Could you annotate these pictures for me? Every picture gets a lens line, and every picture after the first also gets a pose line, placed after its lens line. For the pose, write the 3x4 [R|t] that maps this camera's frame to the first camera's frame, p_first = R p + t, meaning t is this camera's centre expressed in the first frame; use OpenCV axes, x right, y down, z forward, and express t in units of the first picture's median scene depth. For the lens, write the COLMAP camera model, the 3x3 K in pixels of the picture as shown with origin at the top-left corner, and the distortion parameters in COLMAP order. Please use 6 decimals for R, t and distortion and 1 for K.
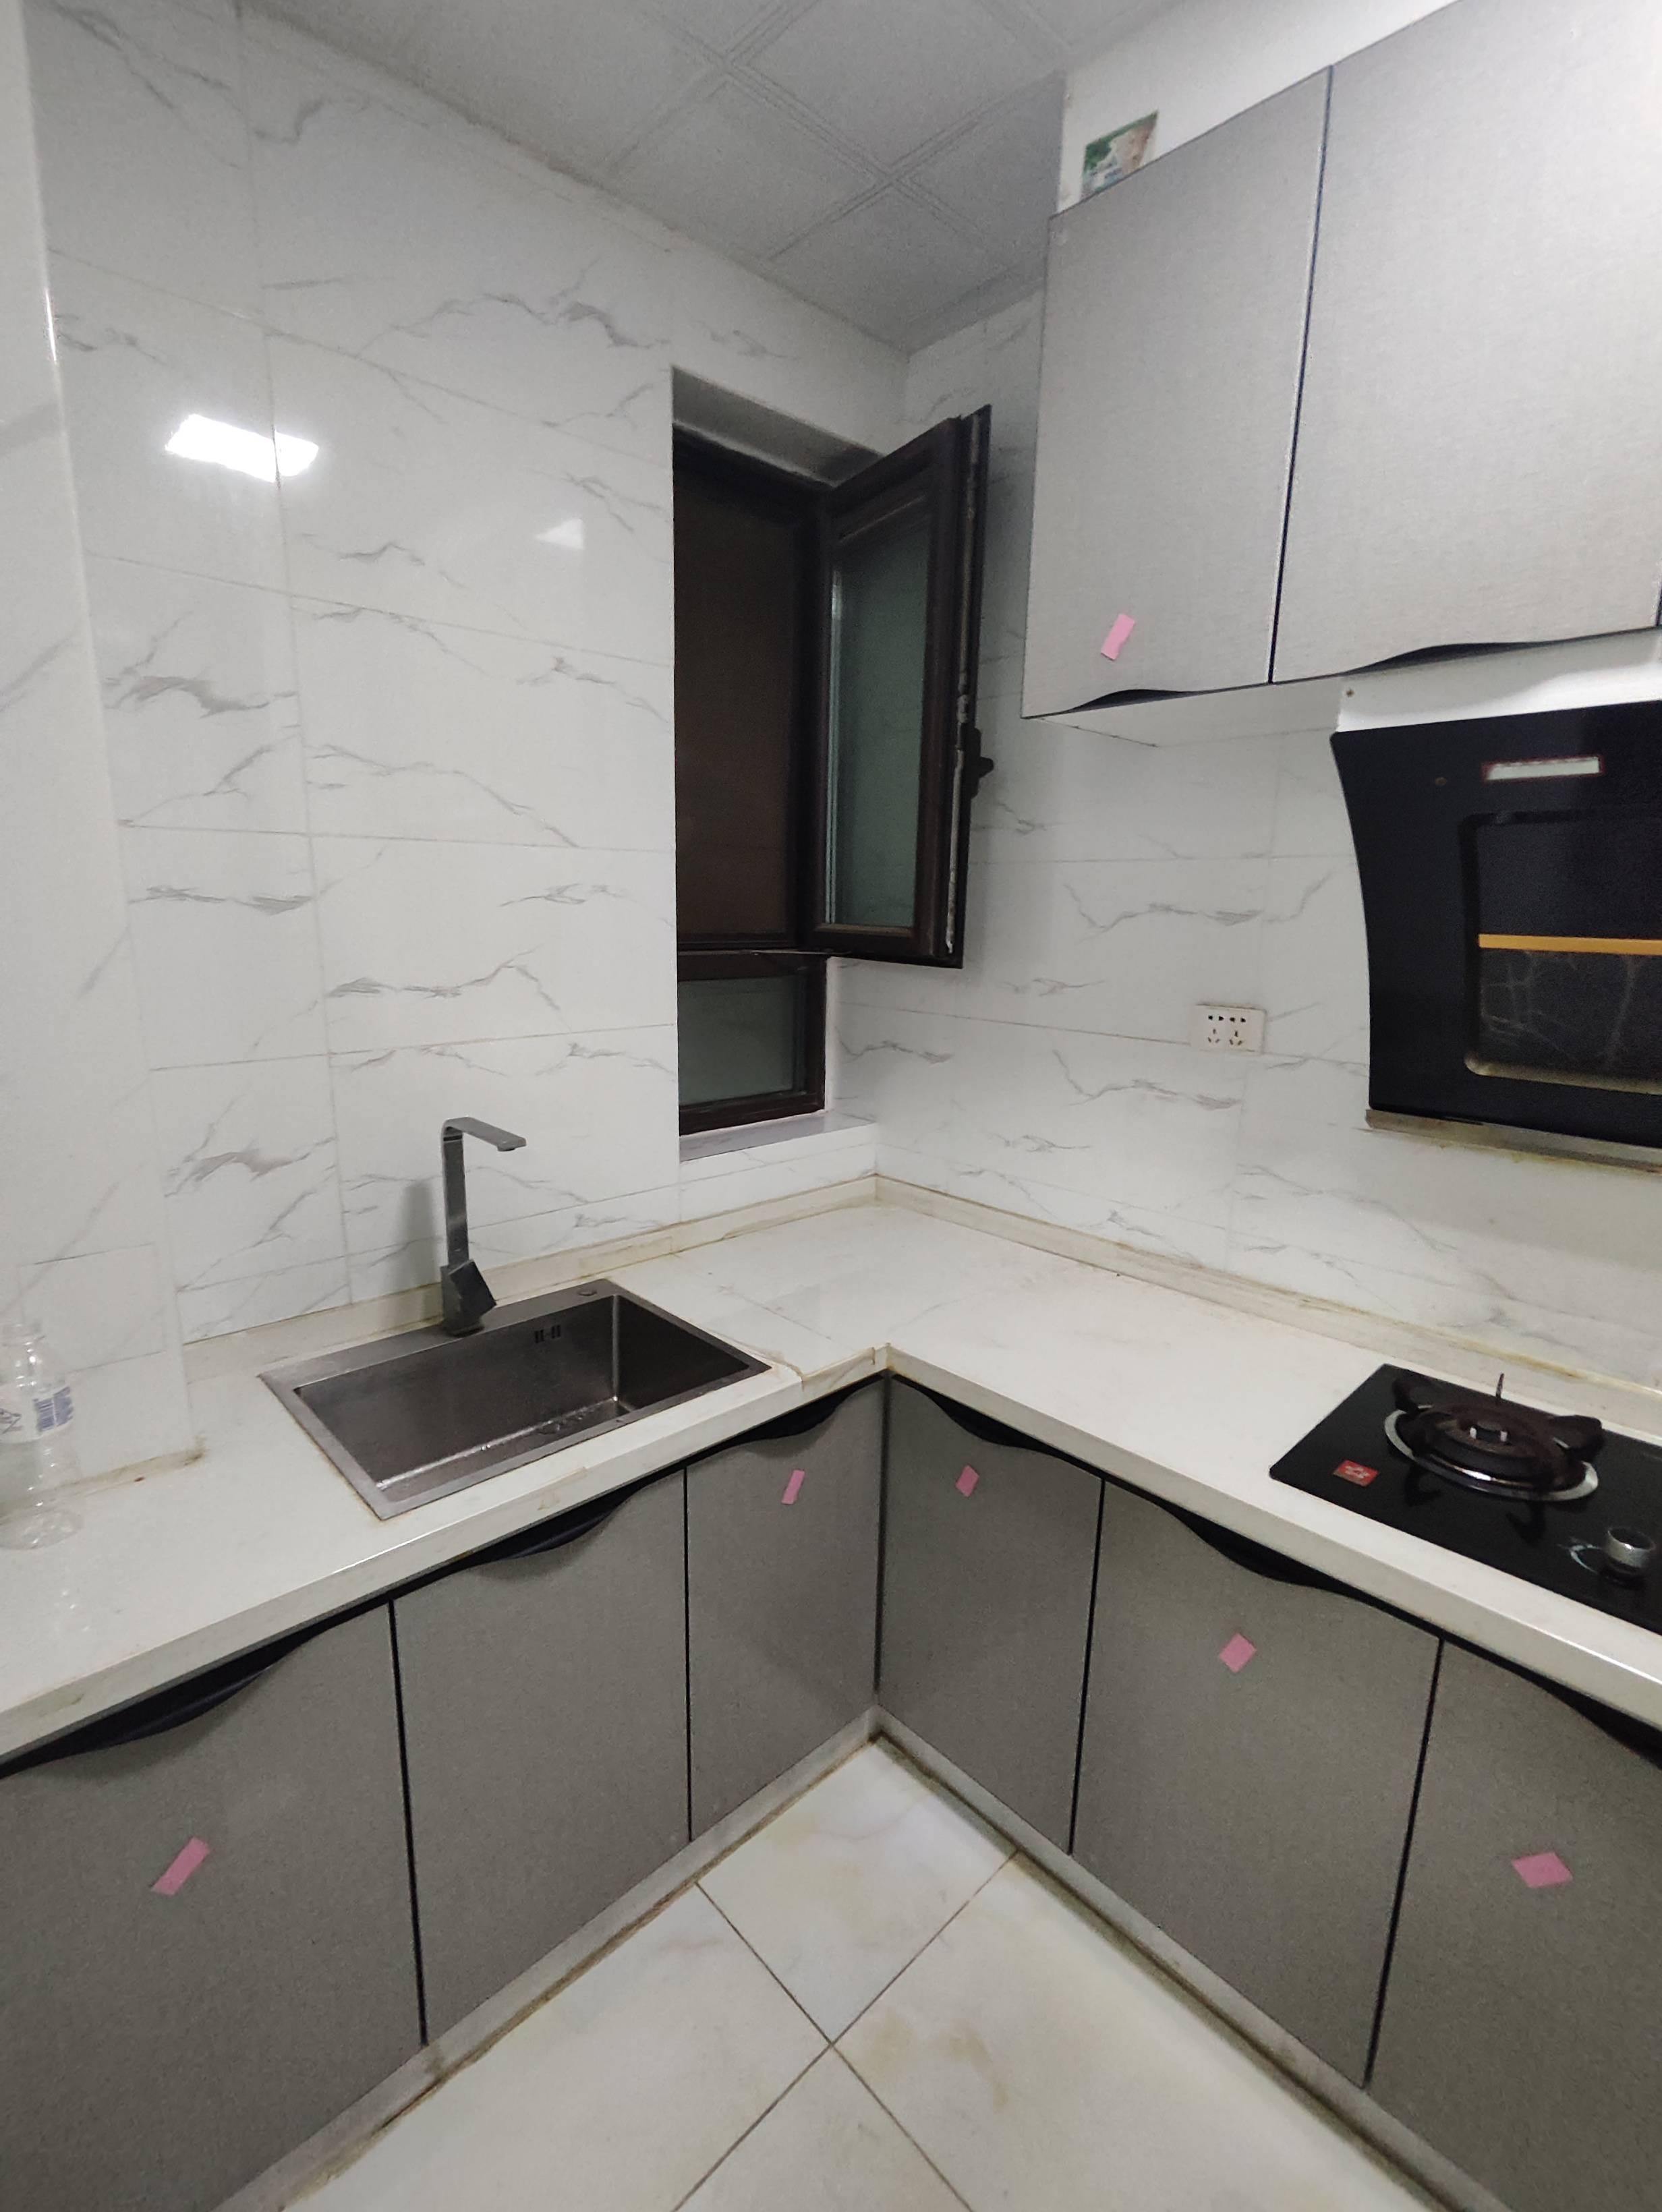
lens RADIAL K [[1013.5, 0, 827.9], [0, 1013.5, 1105.3], [0, 0, 1]] dist [-0.004934, 0.000597]
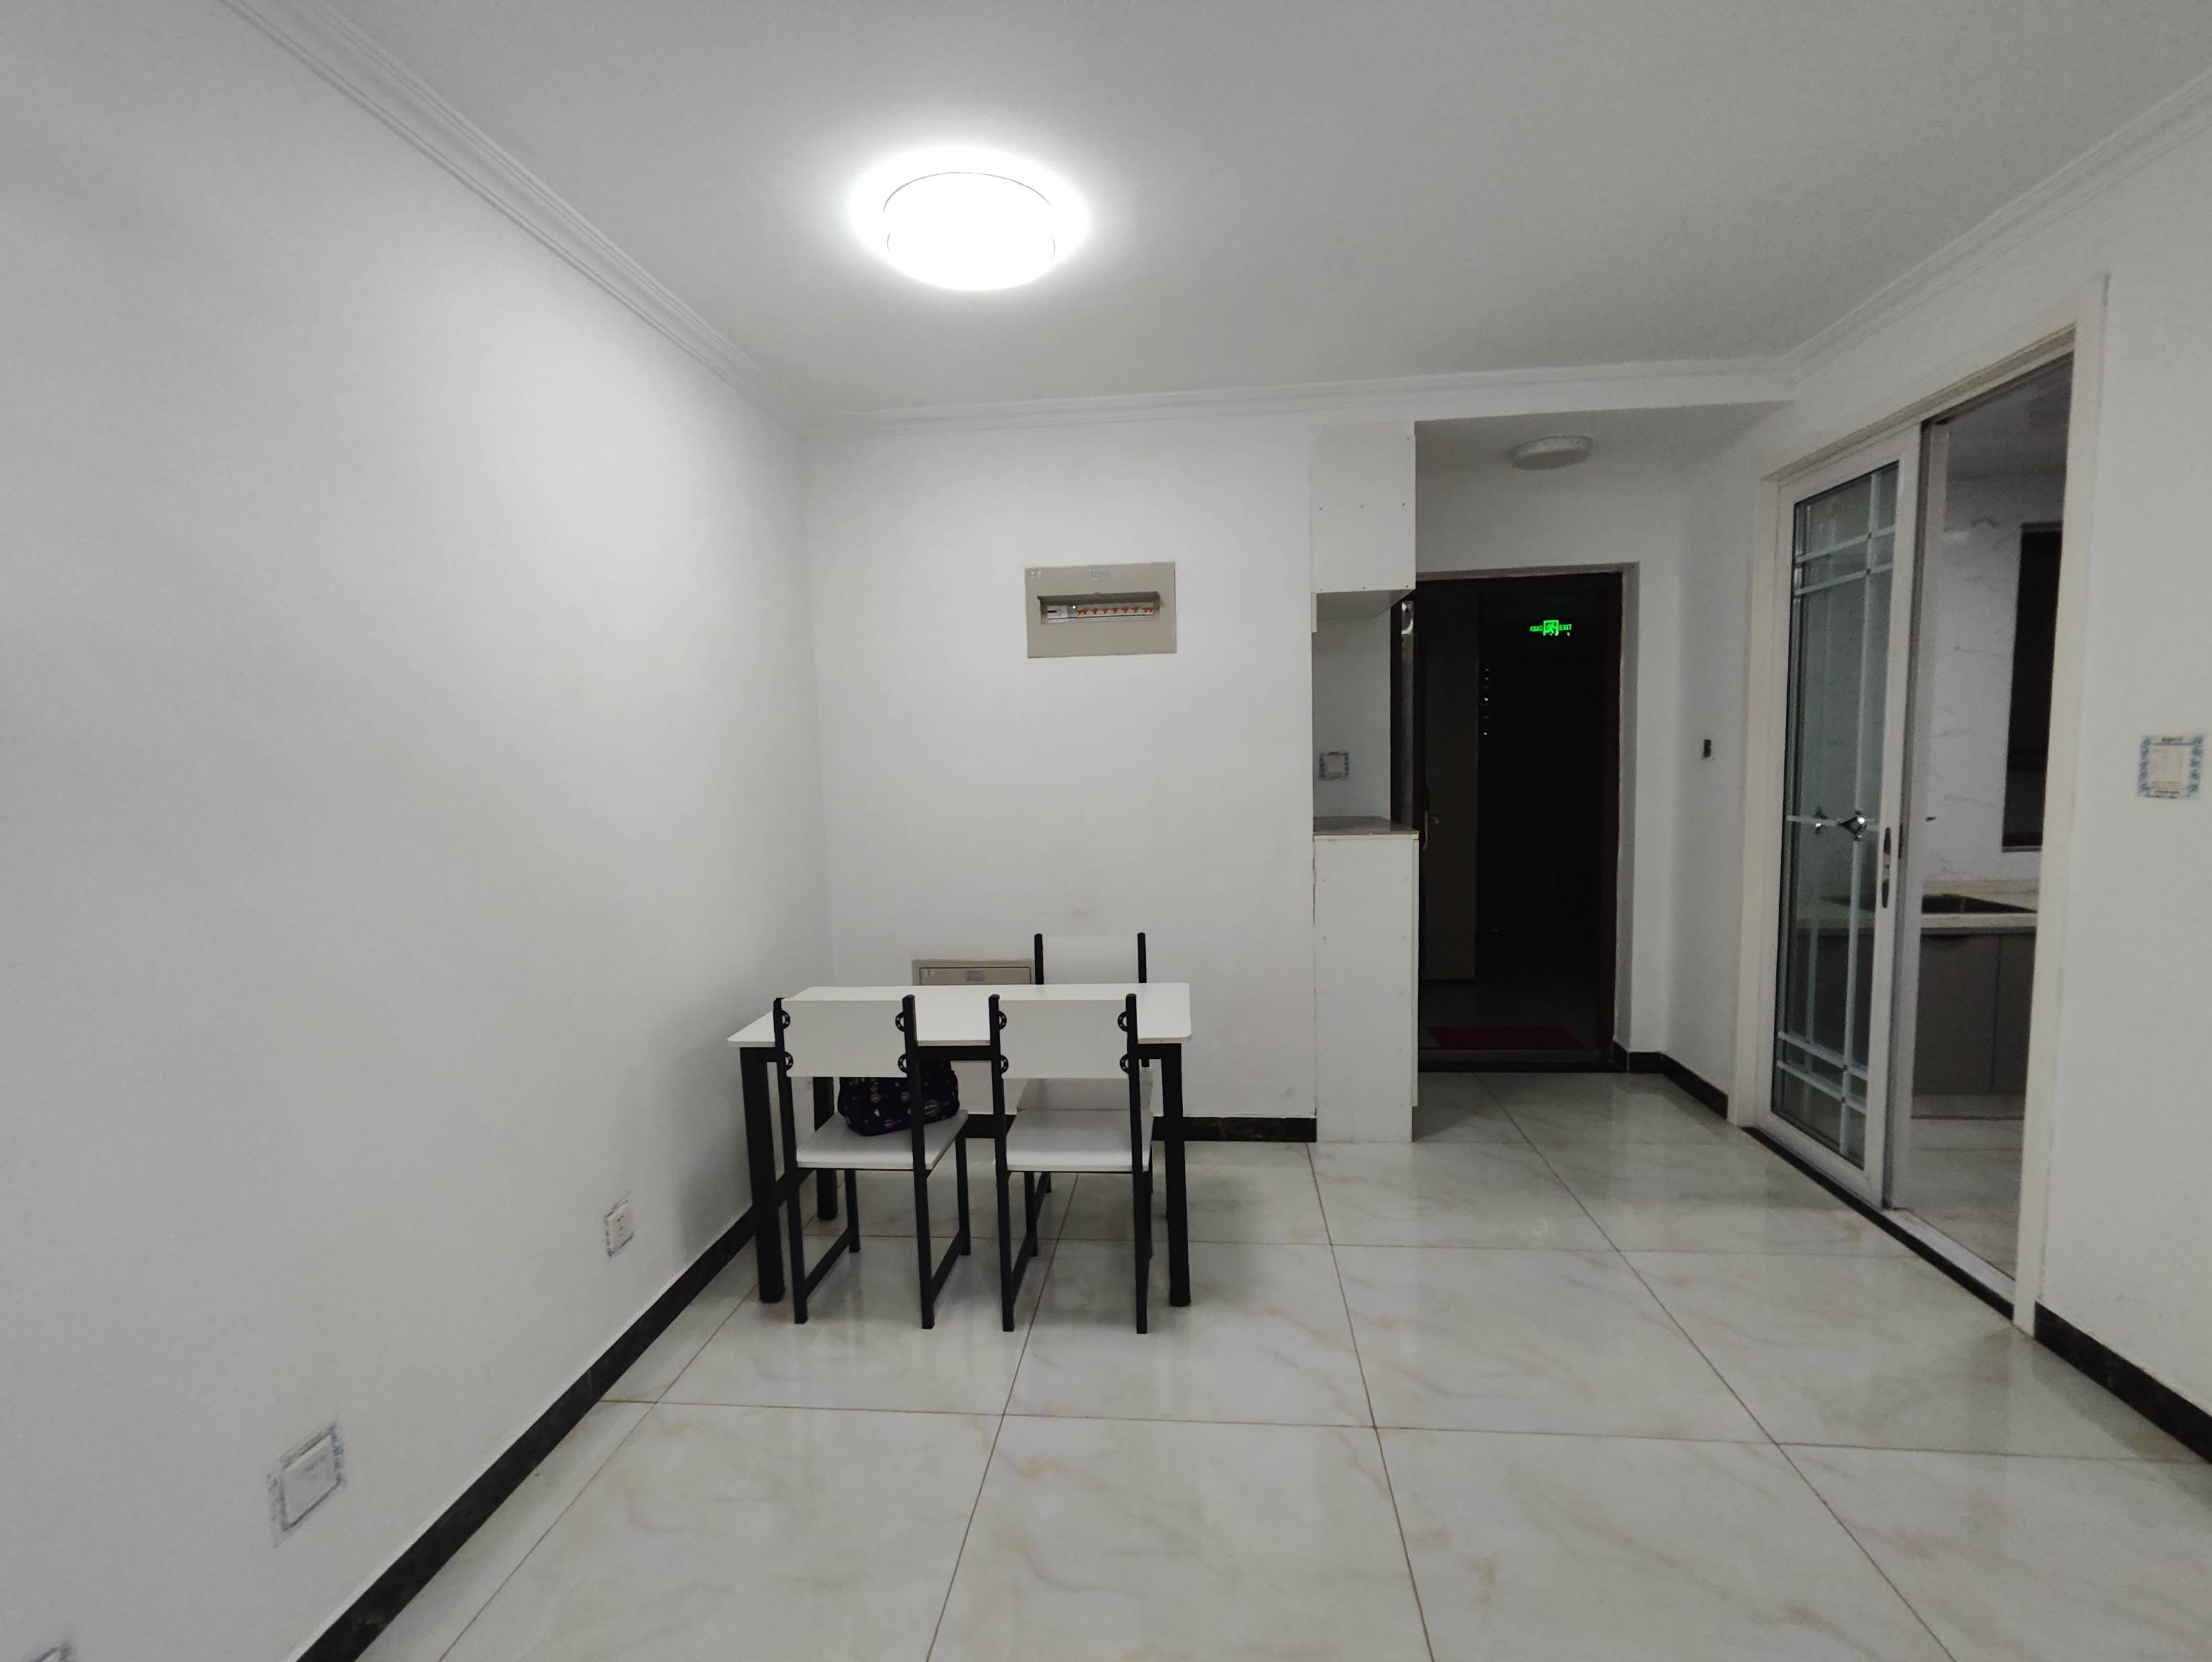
lens RADIAL K [[1013.5, 0, 1106.7], [0, 1013.5, 837.7], [0, 0, 1]] dist [-0.004934, 0.000597]
pose [[0.647506, 0.028073, -0.761543, 0.250954], [-0.113950, 0.991653, -0.060331, 0.387173], [0.753492, 0.125843, 0.645301, -1.824124]]
